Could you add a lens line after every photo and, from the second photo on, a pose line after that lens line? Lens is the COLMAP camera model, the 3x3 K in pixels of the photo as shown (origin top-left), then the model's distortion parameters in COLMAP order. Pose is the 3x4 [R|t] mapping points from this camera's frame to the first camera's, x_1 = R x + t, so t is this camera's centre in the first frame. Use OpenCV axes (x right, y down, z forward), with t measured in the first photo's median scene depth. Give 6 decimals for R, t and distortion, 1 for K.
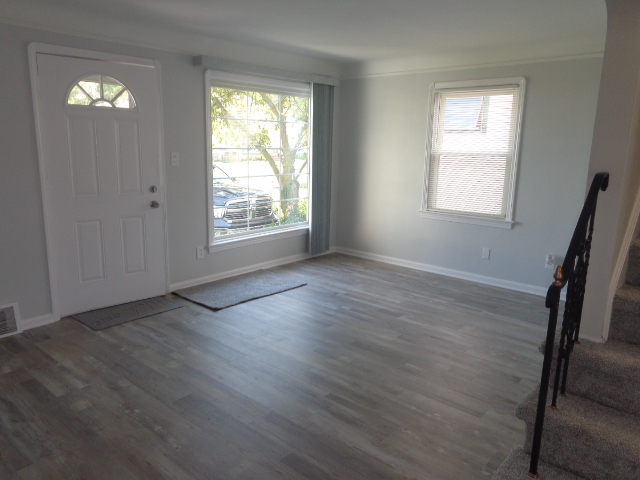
lens RADIAL K [[482.8, 0, 320.0], [0, 482.8, 240.0], [0, 0, 1]] dist [0.000251, 0.007171]
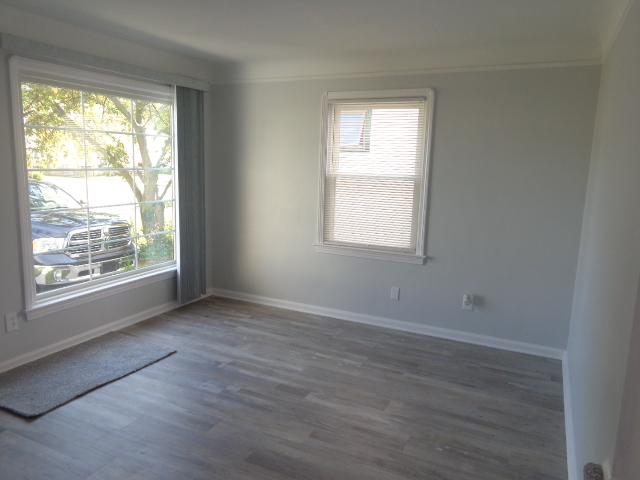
lens RADIAL K [[482.8, 0, 320.0], [0, 482.8, 240.0], [0, 0, 1]] dist [0.000251, 0.007171]
pose [[0.964927, -0.034762, 0.260206, -0.001367], [0.042244, 0.998838, -0.023213, -0.057418], [-0.259096, 0.033390, 0.965274, 0.231542]]
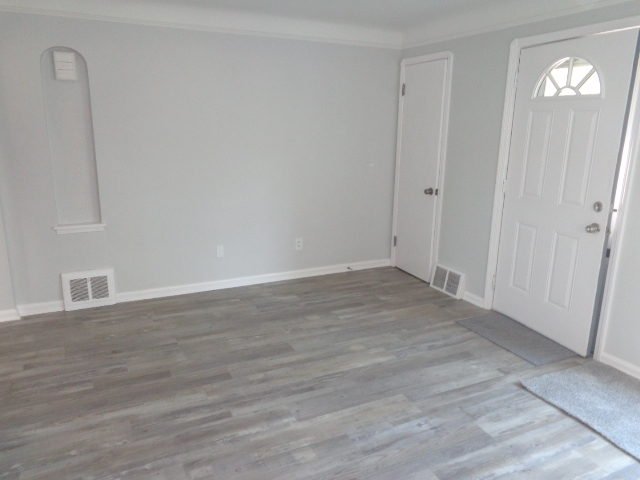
lens RADIAL K [[482.8, 0, 320.0], [0, 482.8, 240.0], [0, 0, 1]] dist [0.000251, 0.007171]
pose [[-0.384317, 0.194917, -0.902390, 0.417477], [-0.211966, 0.932715, 0.291741, -0.164581], [0.898538, 0.303397, -0.317142, 0.799515]]
